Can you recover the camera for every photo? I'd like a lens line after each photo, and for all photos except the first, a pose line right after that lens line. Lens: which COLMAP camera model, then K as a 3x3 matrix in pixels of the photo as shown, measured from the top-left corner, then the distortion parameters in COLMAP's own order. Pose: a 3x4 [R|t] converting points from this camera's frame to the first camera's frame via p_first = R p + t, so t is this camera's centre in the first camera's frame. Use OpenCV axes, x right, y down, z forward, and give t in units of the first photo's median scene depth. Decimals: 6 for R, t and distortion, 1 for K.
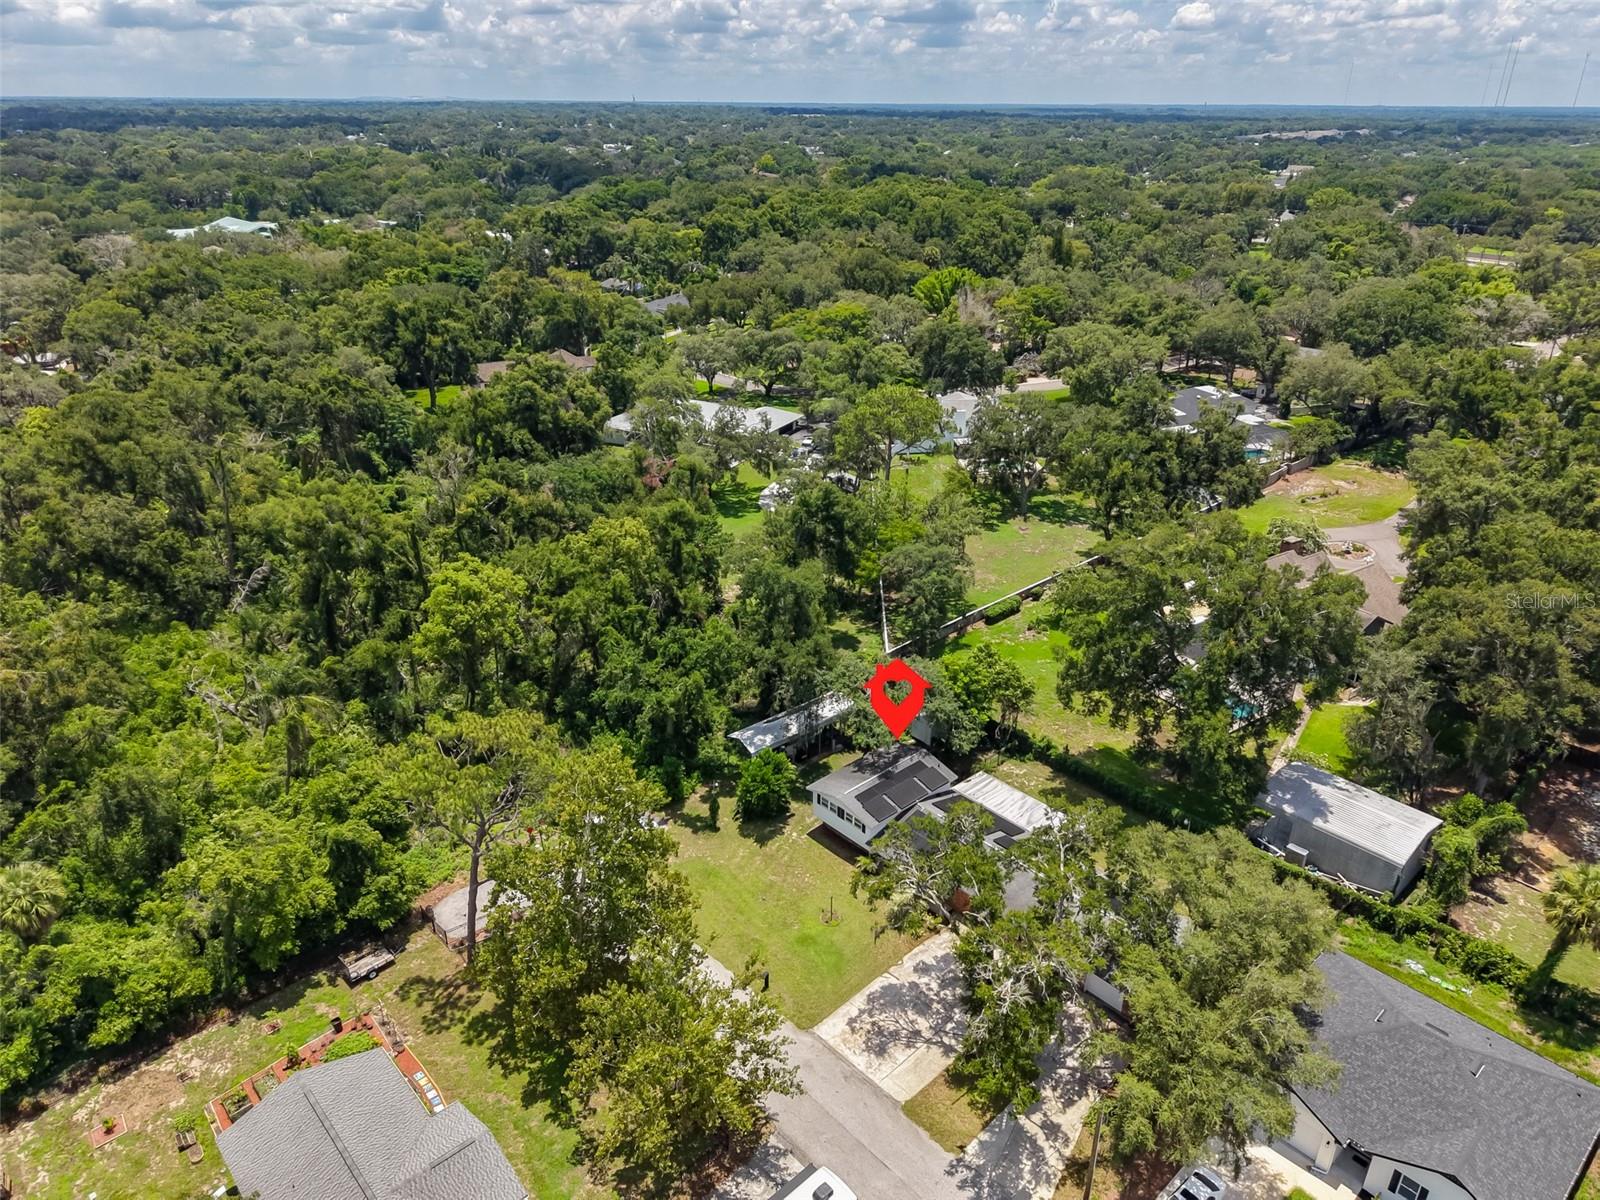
lens RADIAL K [[1061.2, 0, 804.3], [0, 1061.2, 597.3], [0, 0, 1]] dist [0.022786, -0.022093]
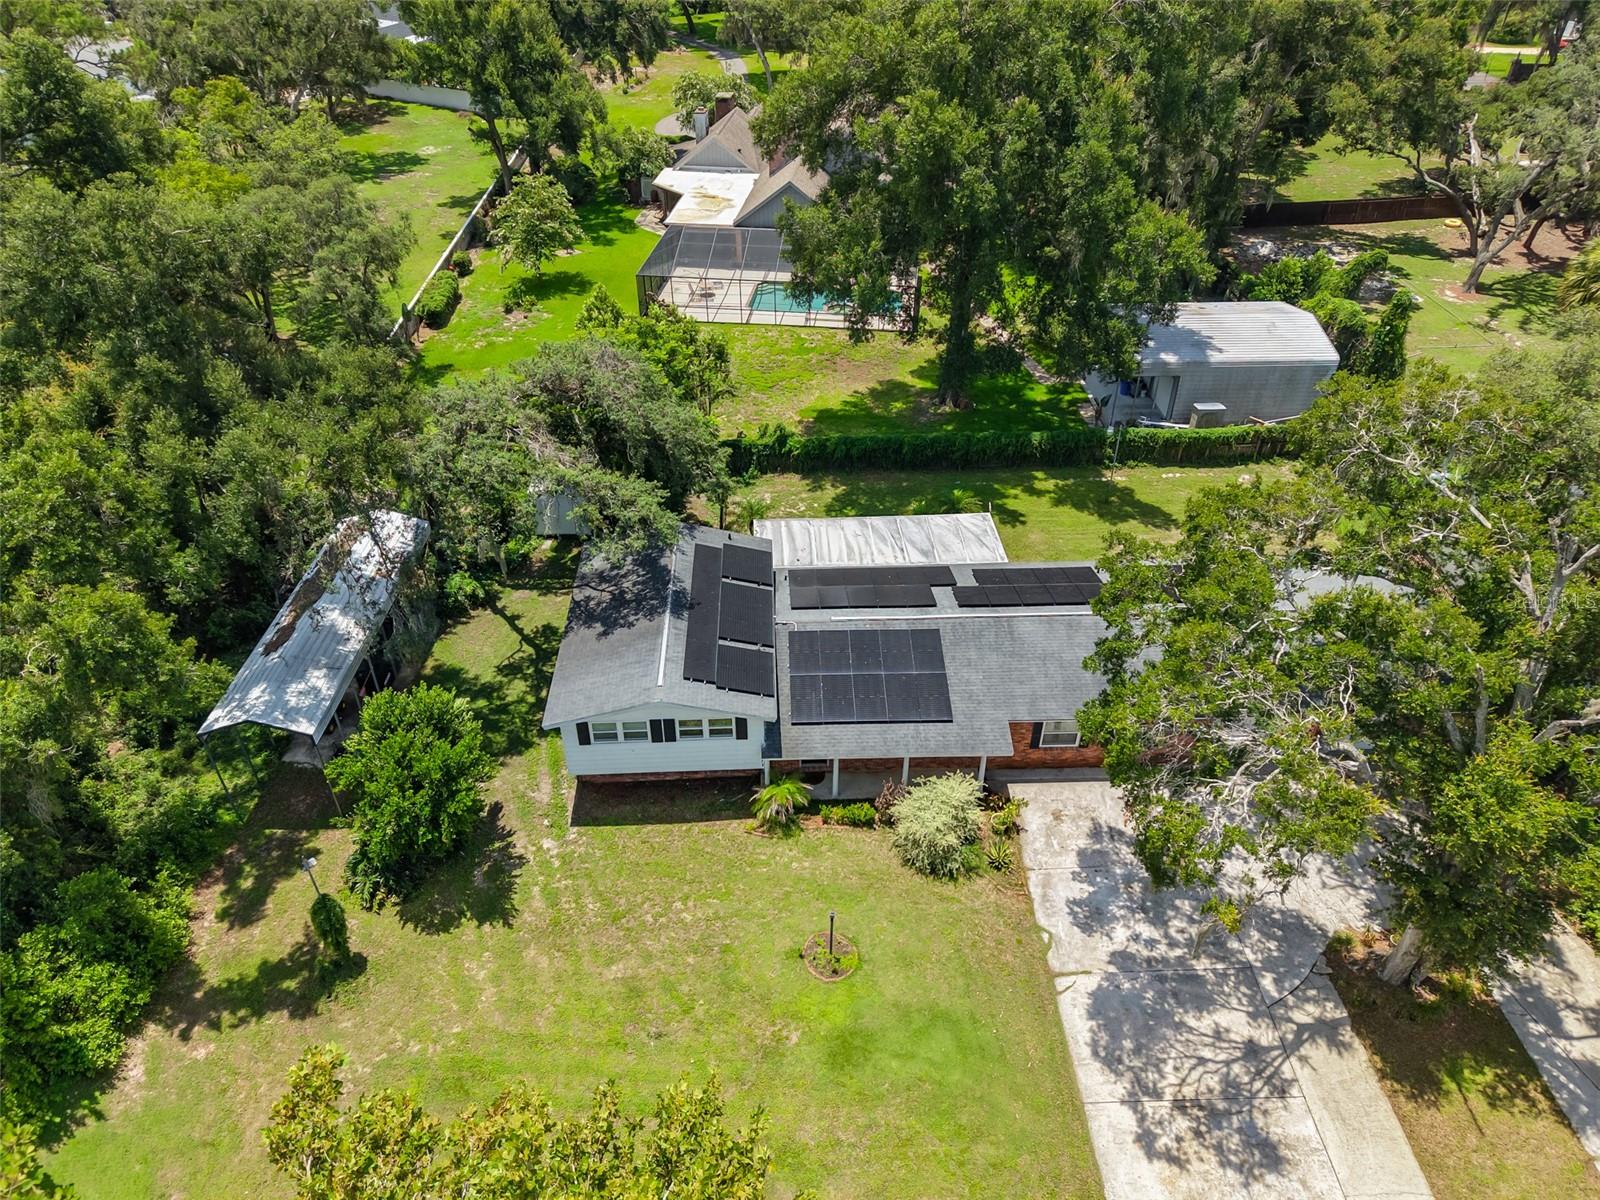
lens RADIAL K [[1060.8, 0, 798.1], [0, 1060.8, 617.9], [0, 0, 1]] dist [0.043158, -0.033266]
pose [[0.652581, -0.467734, 0.596123, -0.157886], [0.323068, 0.883395, 0.339470, 0.046061], [-0.685394, -0.028944, 0.727596, 0.694897]]
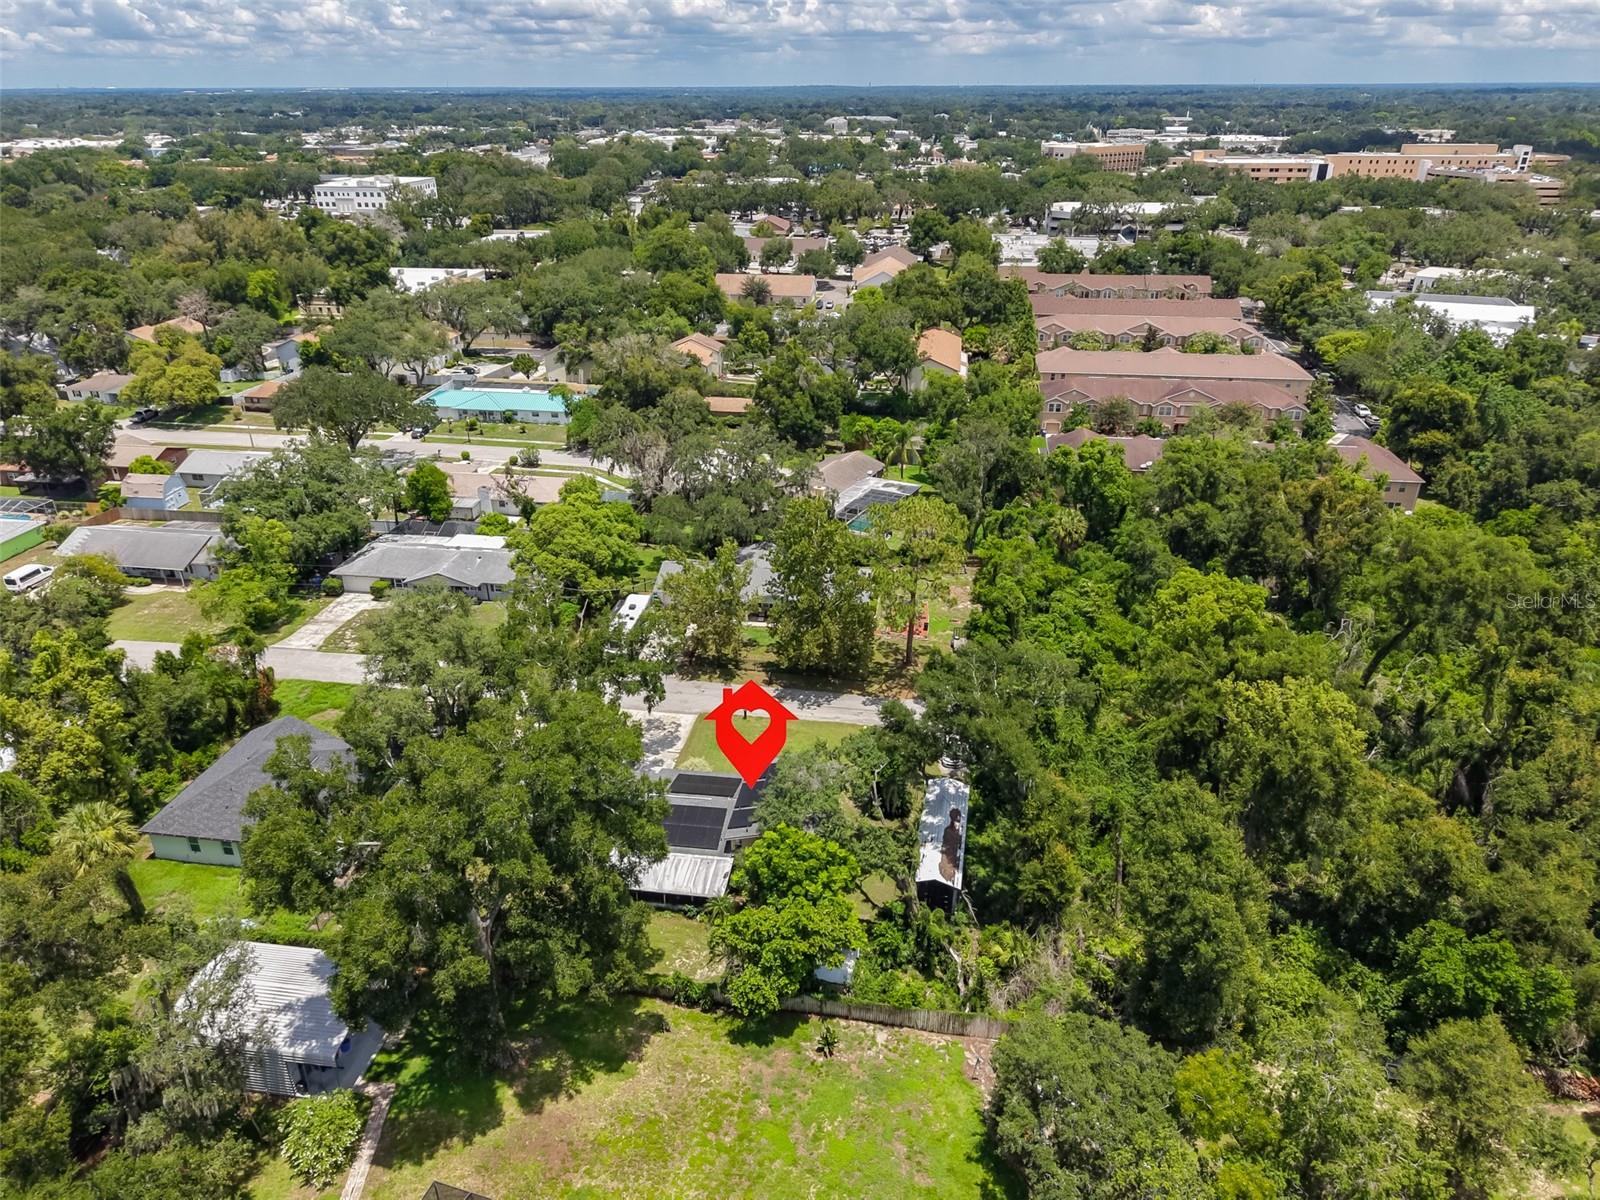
lens RADIAL K [[1061.2, 0, 804.3], [0, 1061.2, 597.3], [0, 0, 1]] dist [0.022786, -0.022093]
pose [[-0.776204, 0.267649, -0.570851, 0.597613], [-0.266360, 0.681444, 0.681679, -0.653177], [0.571454, 0.681174, -0.457649, 1.415454]]
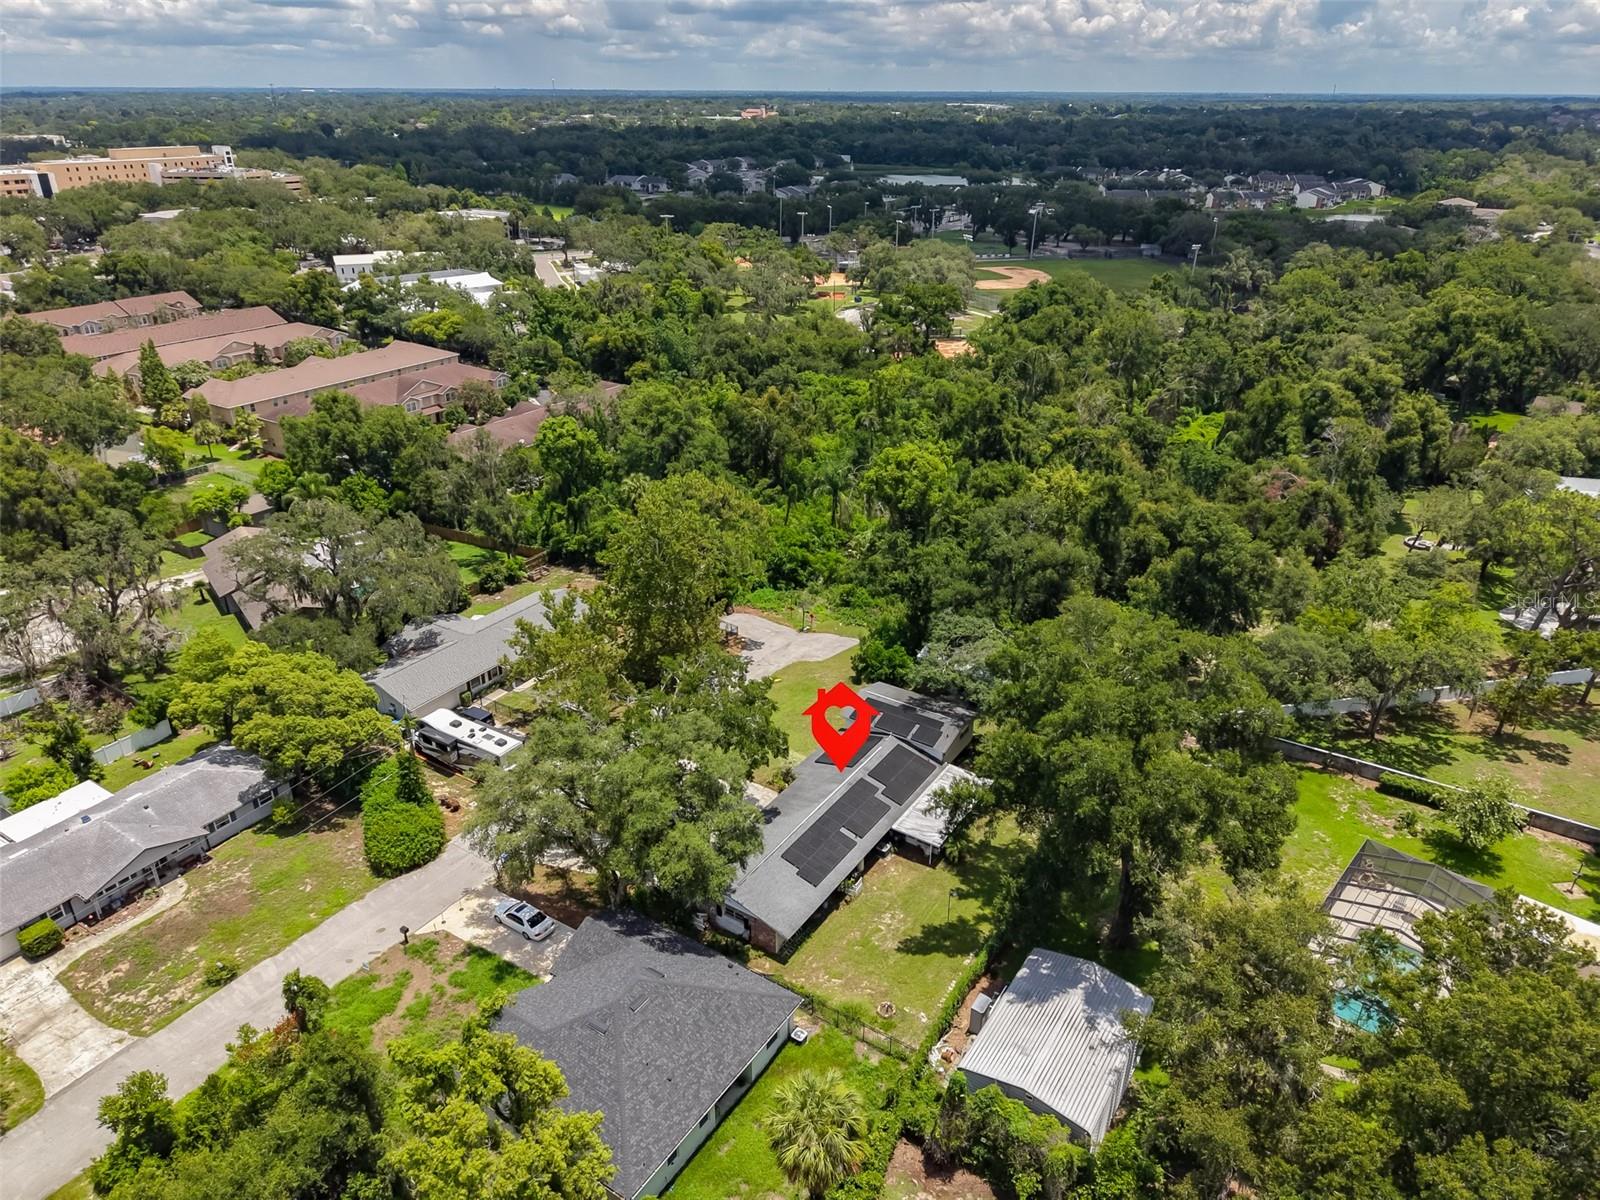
lens RADIAL K [[1061.2, 0, 804.3], [0, 1061.2, 597.3], [0, 0, 1]] dist [0.022786, -0.022093]
pose [[0.250510, 0.408293, -0.877805, 1.025633], [-0.409071, 0.866437, 0.286264, -0.213924], [0.877443, 0.287373, 0.384072, 0.478621]]
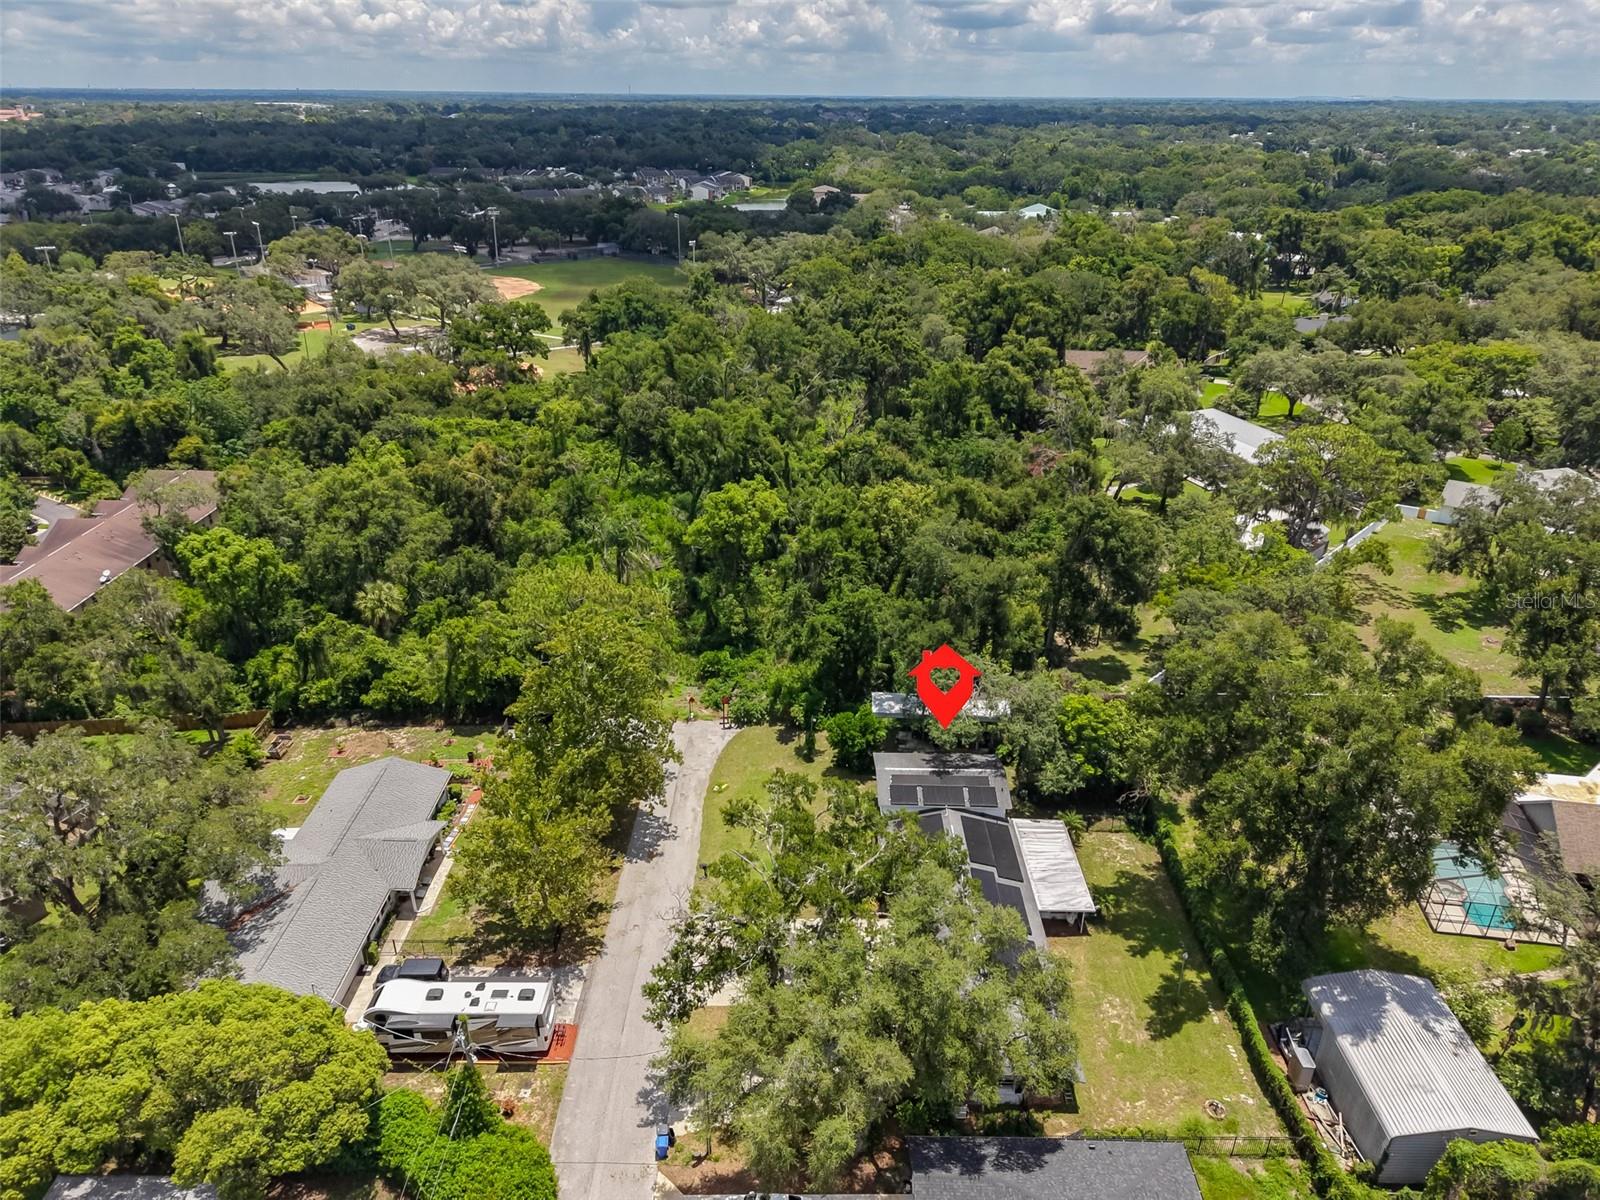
lens RADIAL K [[1061.2, 0, 804.3], [0, 1061.2, 597.3], [0, 0, 1]] dist [0.022786, -0.022093]
pose [[0.731107, 0.287683, -0.618645, 0.583915], [-0.287410, 0.952237, 0.103153, -0.057404], [0.618772, 0.102389, 0.778870, 0.139184]]
